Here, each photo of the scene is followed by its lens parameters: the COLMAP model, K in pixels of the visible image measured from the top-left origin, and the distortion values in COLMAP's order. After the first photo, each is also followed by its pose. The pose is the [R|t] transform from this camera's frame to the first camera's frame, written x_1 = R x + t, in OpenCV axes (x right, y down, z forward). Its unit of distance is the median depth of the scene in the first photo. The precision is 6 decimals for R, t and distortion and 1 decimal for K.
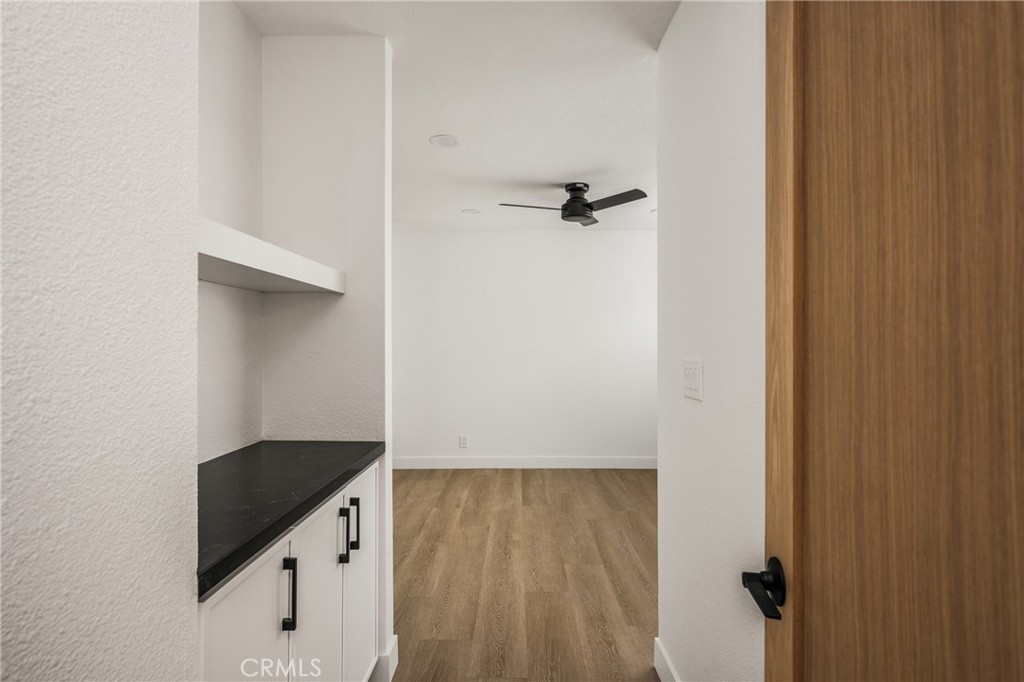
lens RADIAL K [[559.5, 0, 512.0], [0, 559.5, 341.0], [0, 0, 1]] dist [0.000250, 0.000028]
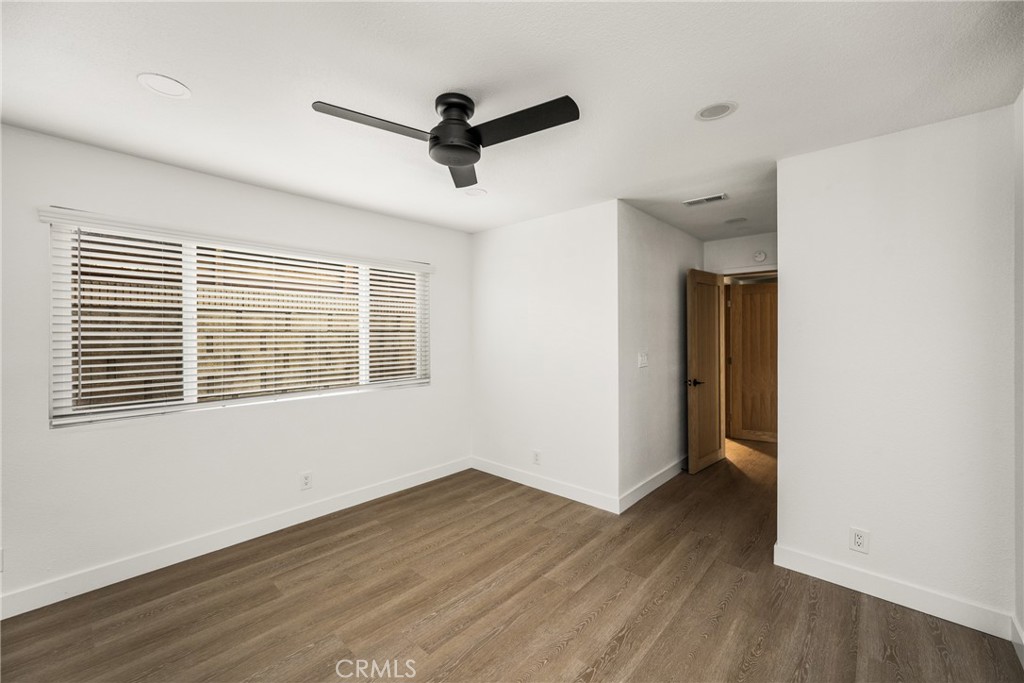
lens RADIAL K [[410.5, 0, 512.0], [0, 410.5, 341.5], [0, 0, 1]] dist [-0.000056, -0.000204]
pose [[-0.752415, -0.006201, 0.658661, -0.303594], [0.002032, 0.999929, 0.011735, -0.028506], [-0.658687, 0.010168, -0.752349, 1.752425]]
